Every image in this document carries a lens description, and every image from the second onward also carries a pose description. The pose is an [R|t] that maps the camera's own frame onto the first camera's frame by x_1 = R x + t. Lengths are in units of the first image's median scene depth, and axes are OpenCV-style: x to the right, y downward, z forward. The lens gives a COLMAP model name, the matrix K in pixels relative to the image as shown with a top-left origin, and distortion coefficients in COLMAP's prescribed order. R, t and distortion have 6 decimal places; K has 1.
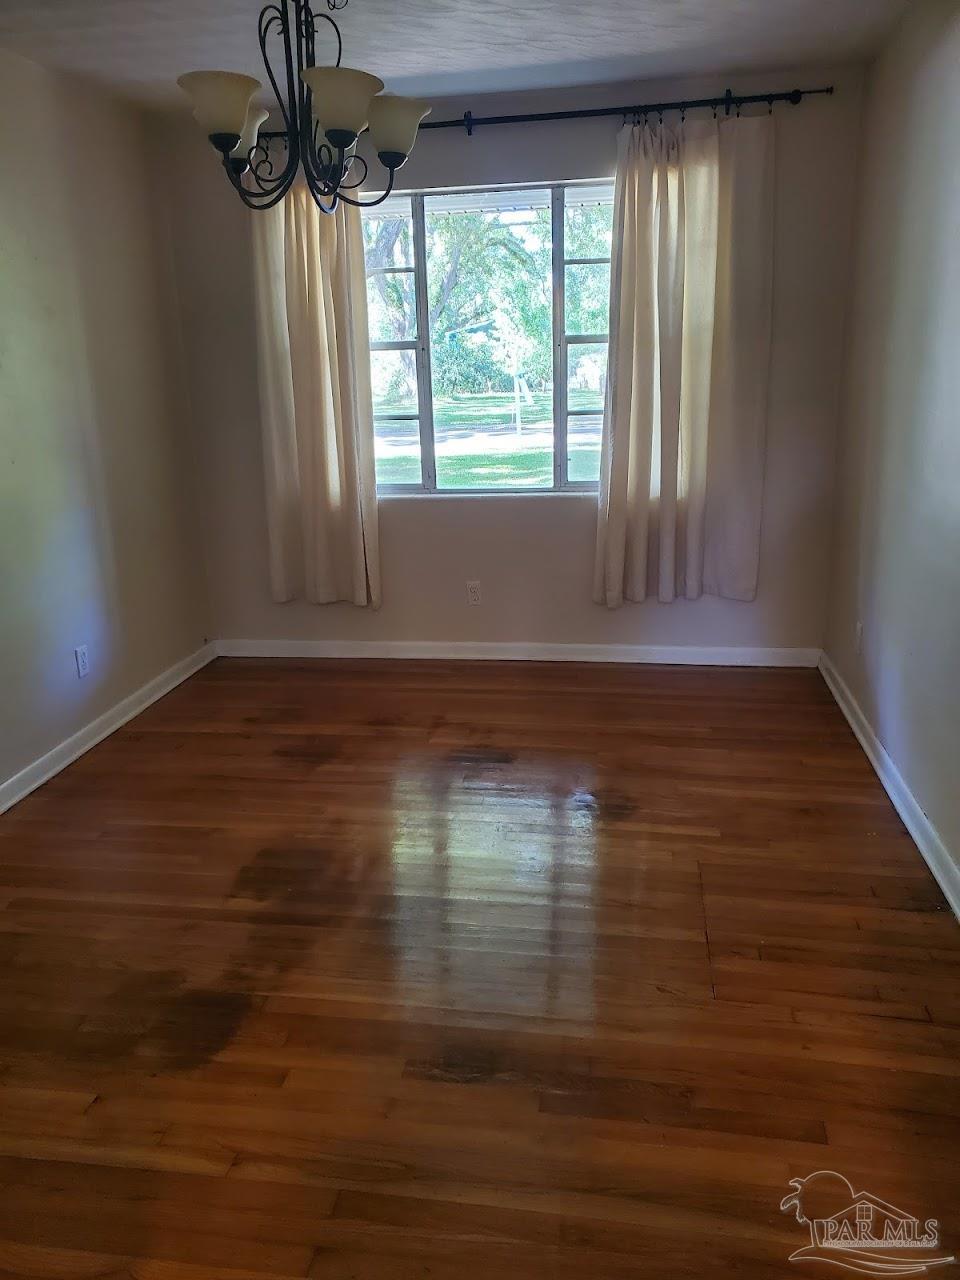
lens RADIAL K [[995.7, 0, 475.2], [0, 995.7, 654.0], [0, 0, 1]] dist [0.039387, -0.020148]
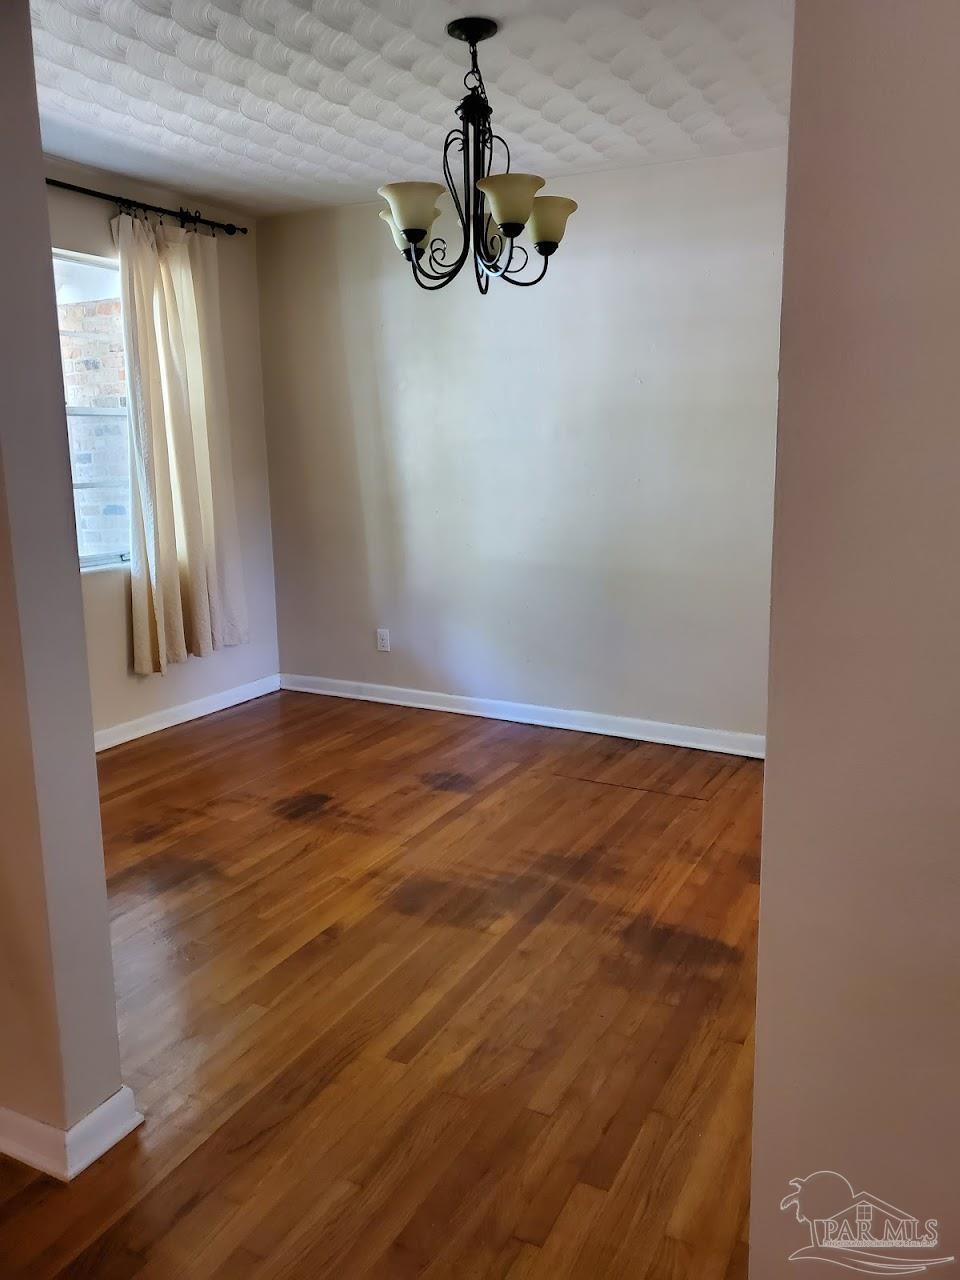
lens RADIAL K [[995.7, 0, 476.0], [0, 995.7, 627.5], [0, 0, 1]] dist [0.039387, -0.020148]
pose [[0.313235, -0.151728, 0.937477, -0.978988], [0.280708, 0.957838, 0.061231, -0.093173], [-0.907241, 0.243977, 0.342619, 0.514800]]
